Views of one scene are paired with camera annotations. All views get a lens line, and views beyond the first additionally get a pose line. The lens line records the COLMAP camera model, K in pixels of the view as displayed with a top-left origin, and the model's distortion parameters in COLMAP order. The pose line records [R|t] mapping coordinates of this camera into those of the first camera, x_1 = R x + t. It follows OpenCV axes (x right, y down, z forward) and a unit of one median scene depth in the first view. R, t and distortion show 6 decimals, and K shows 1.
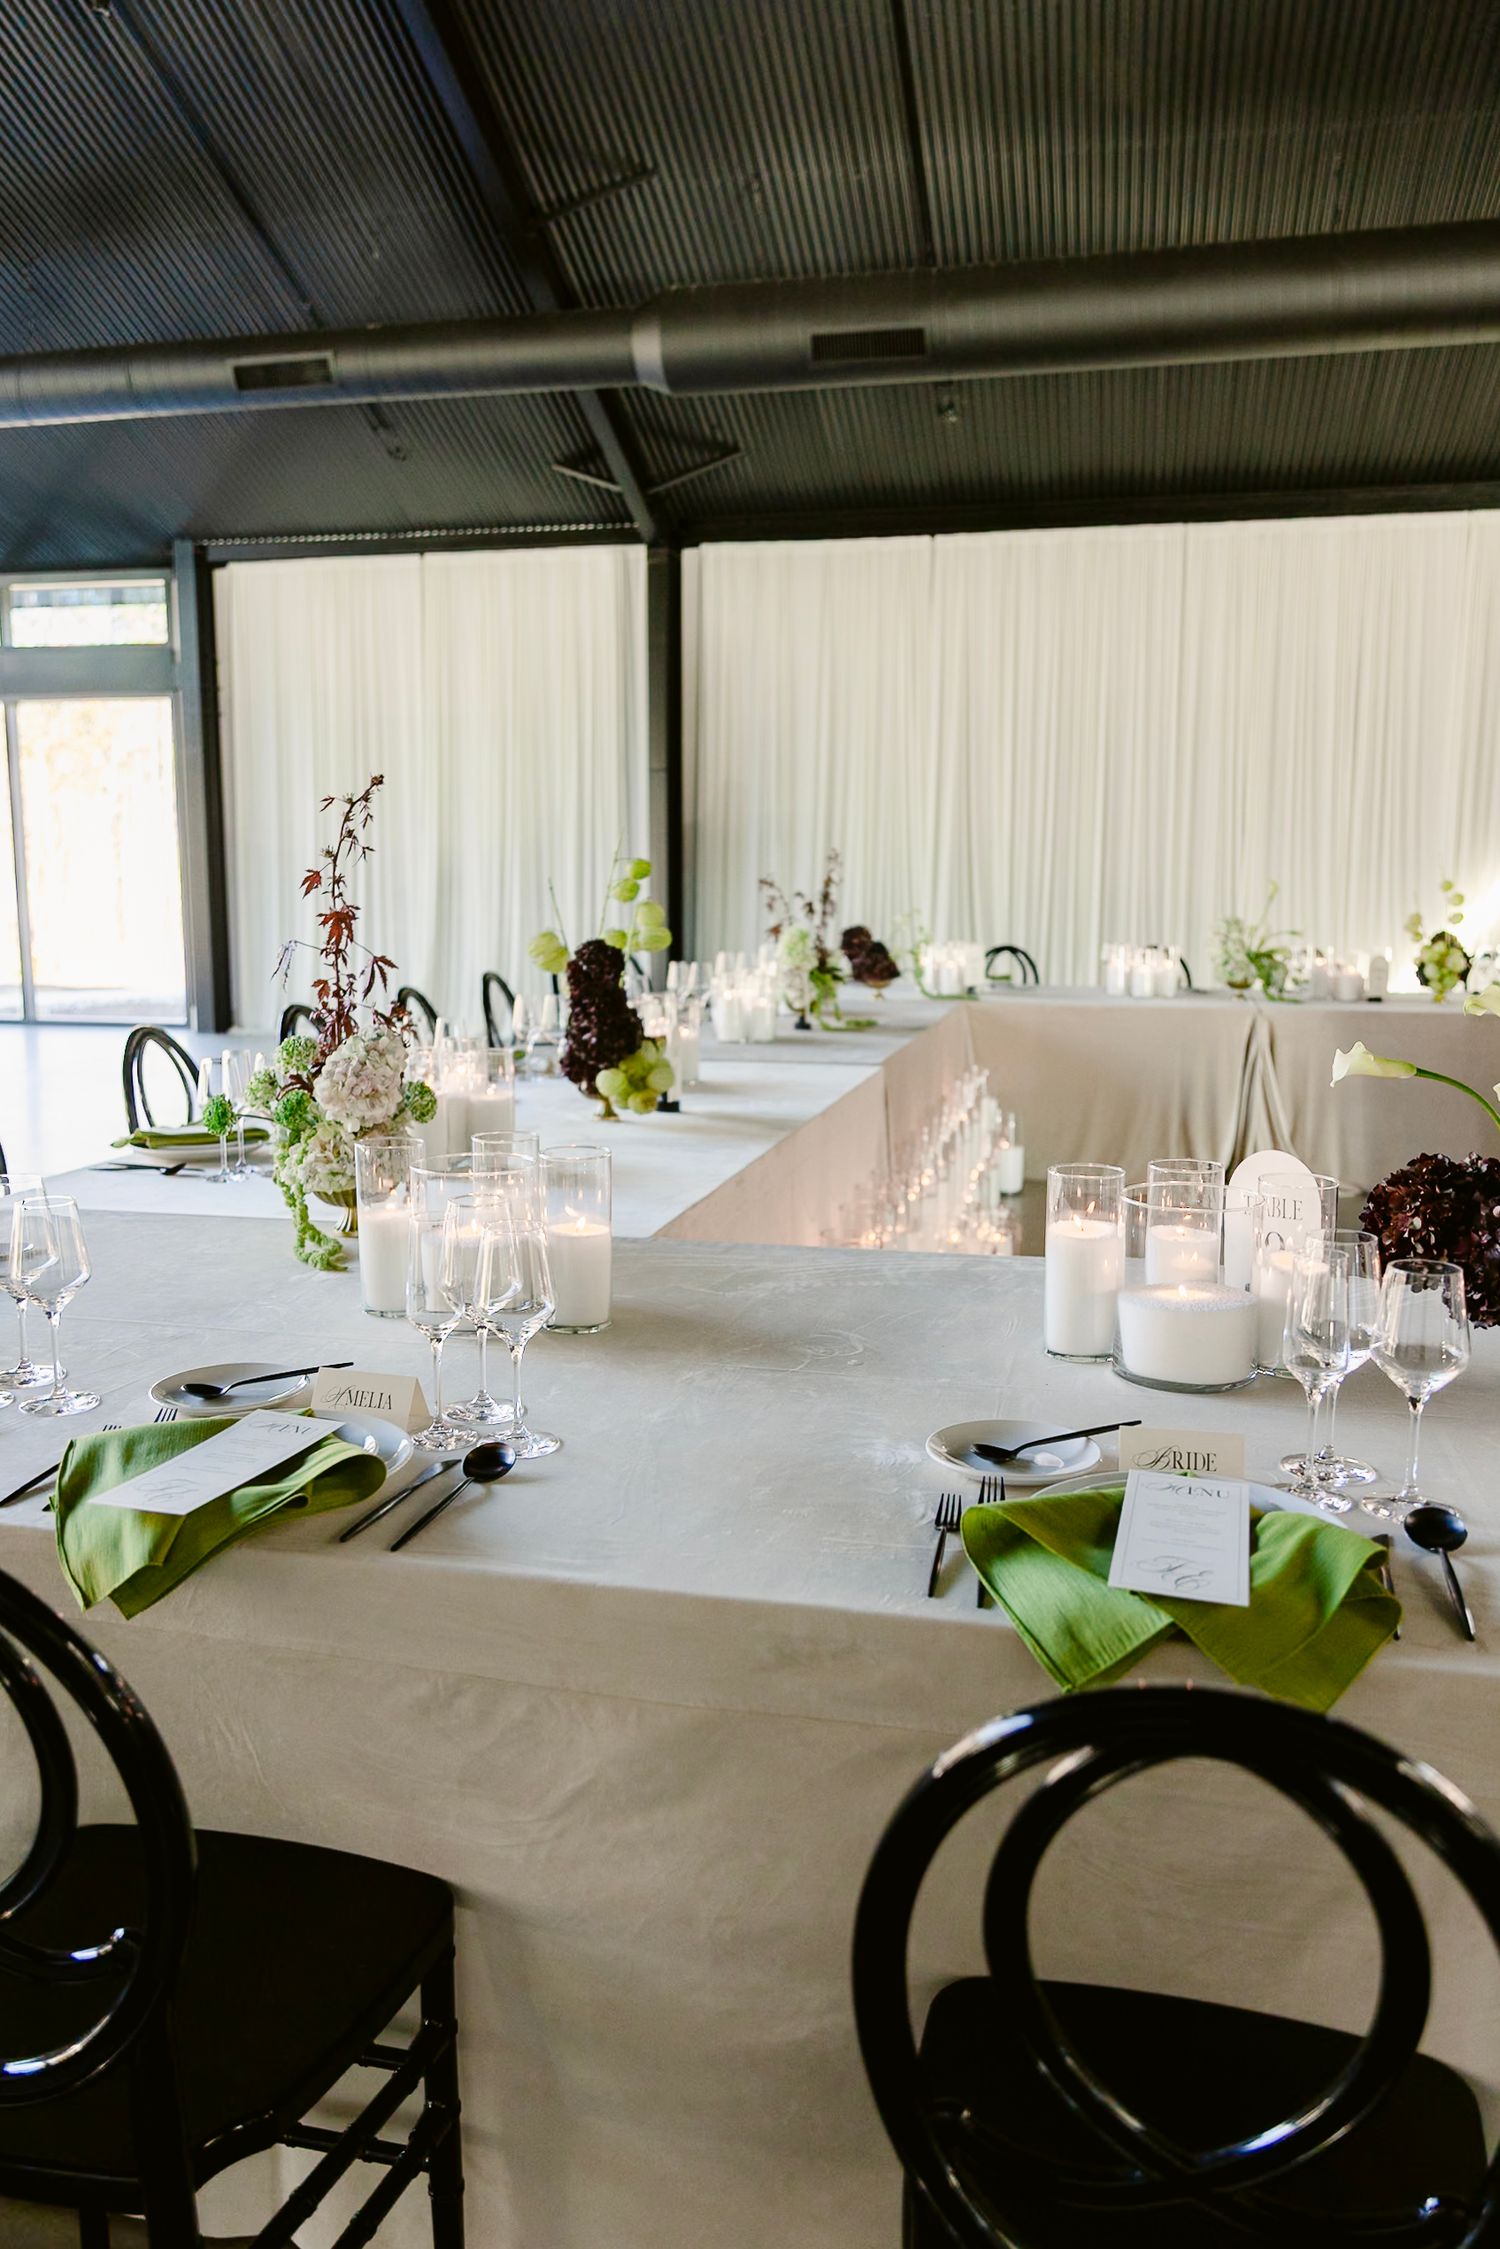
lens RADIAL K [[1693.5, 0, 741.9], [0, 1693.5, 1126.4], [0, 0, 1]] dist [0.000130, -0.003874]
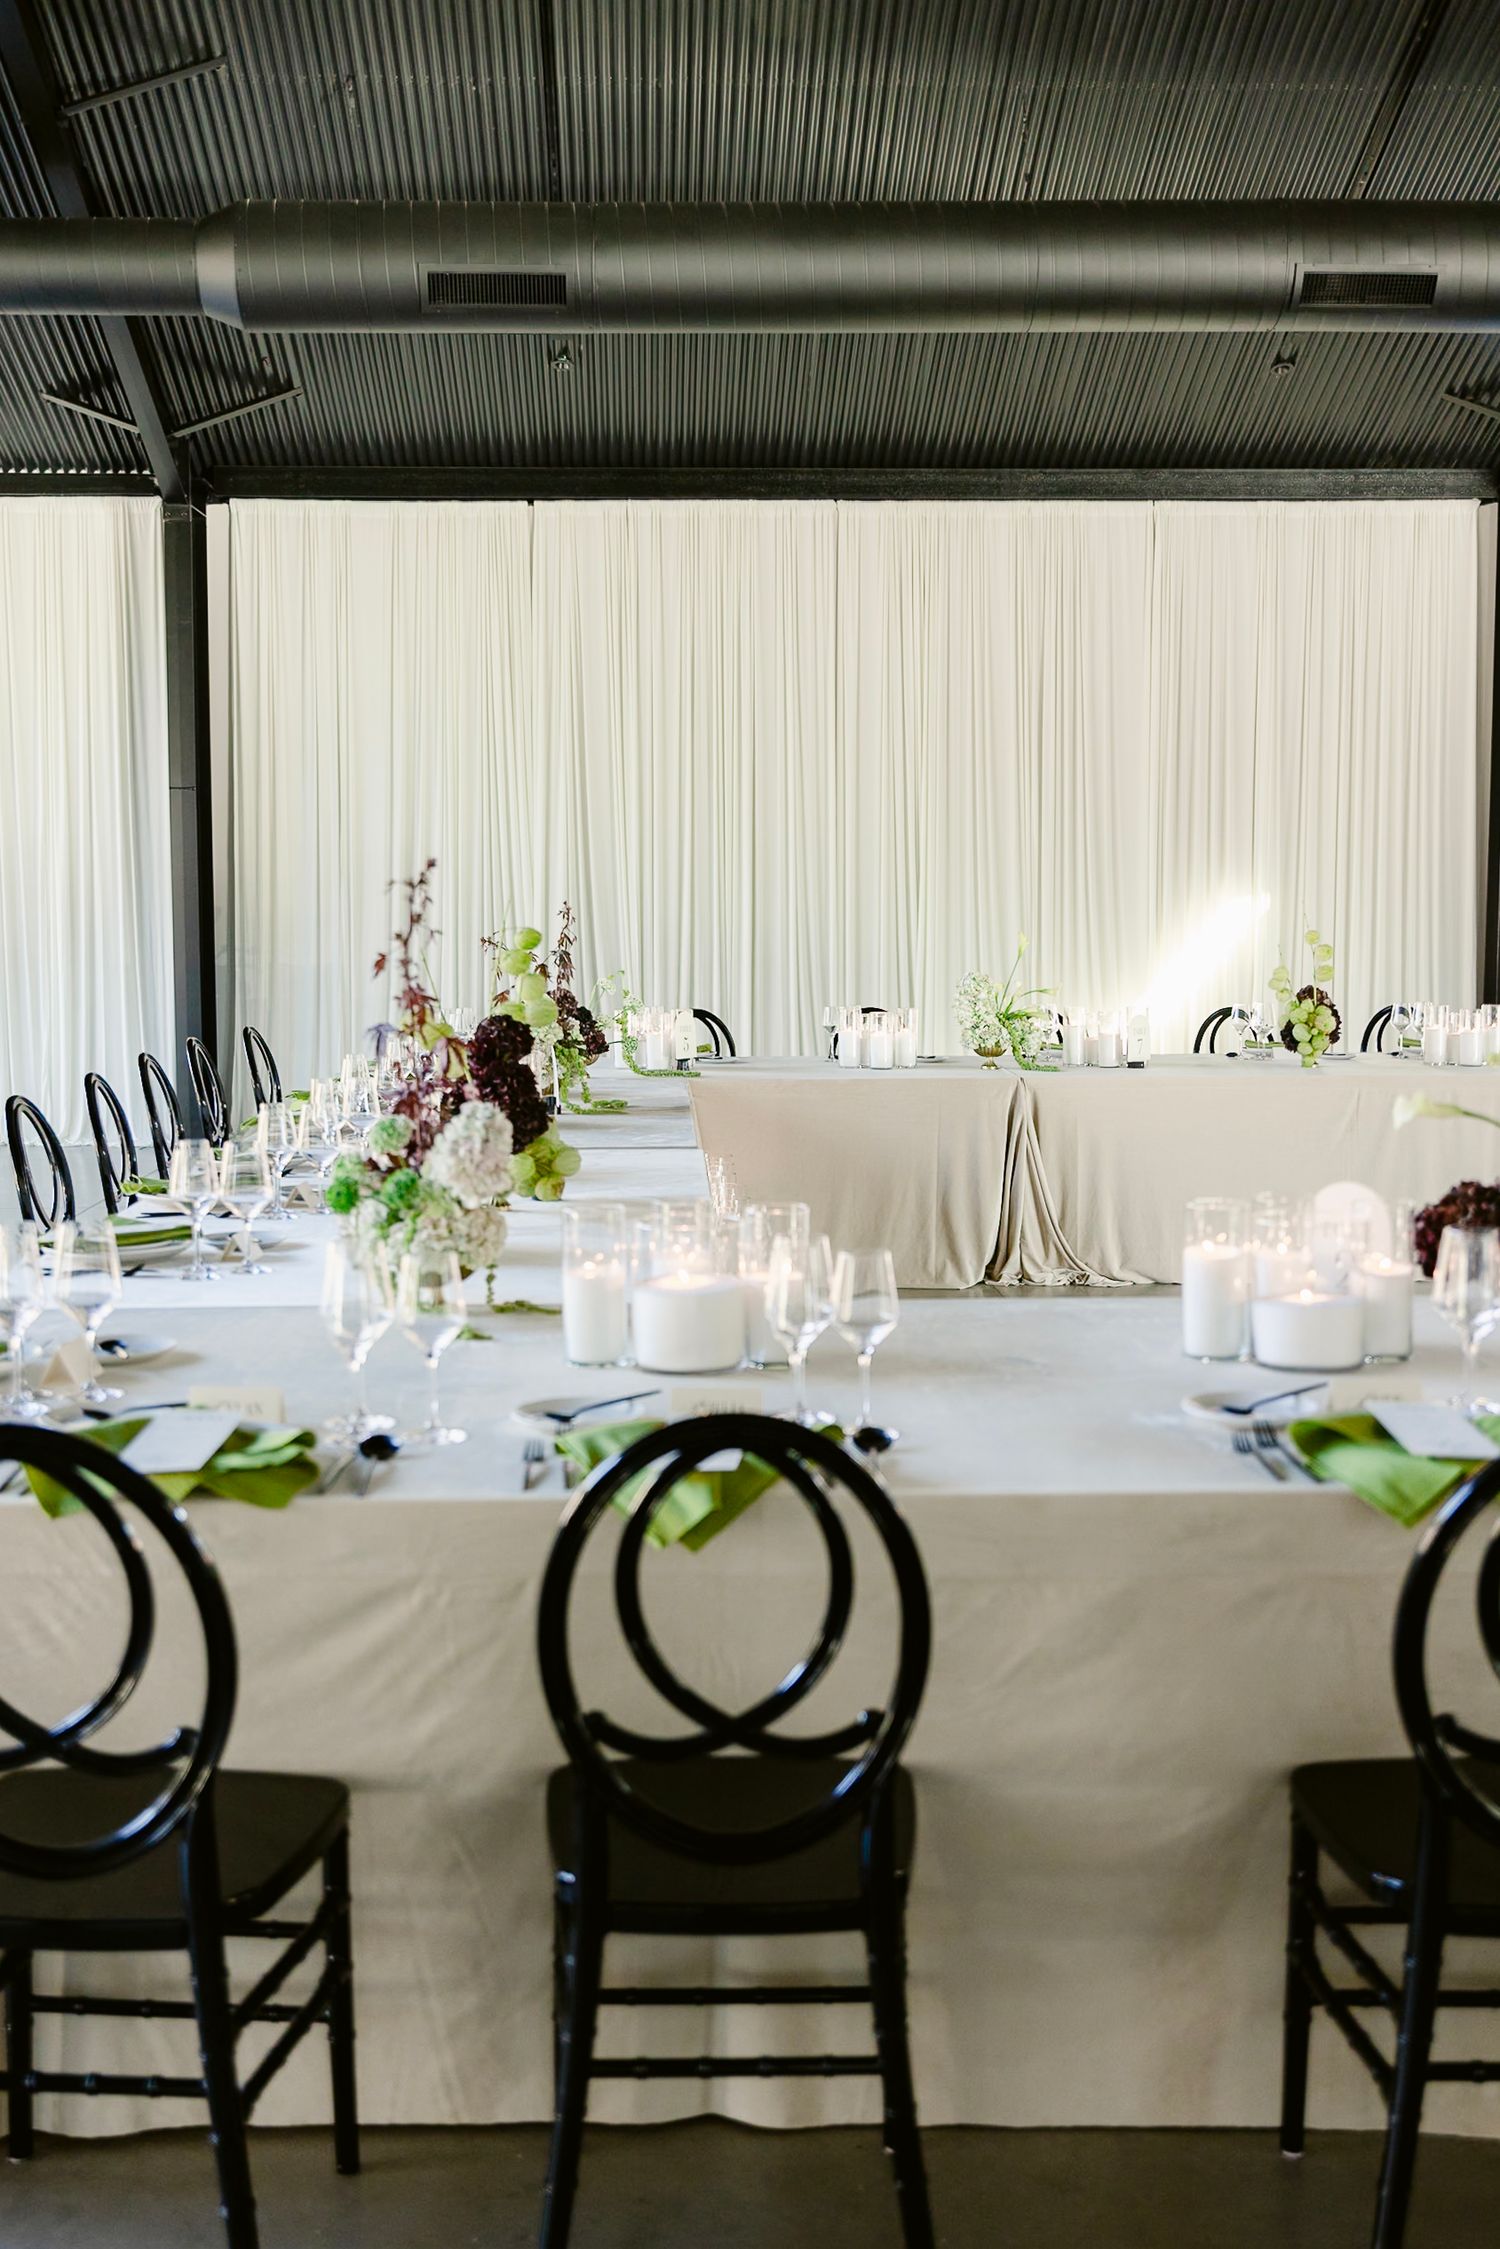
lens RADIAL K [[2353.8, 0, 744.5], [0, 2353.8, 1136.7], [0, 0, 1]] dist [-0.018951, 0.000000]
pose [[0.966001, -0.030276, 0.256761, -0.119176], [0.043486, 0.997998, -0.045924, 0.009039], [-0.254857, 0.055528, 0.965383, -0.115611]]
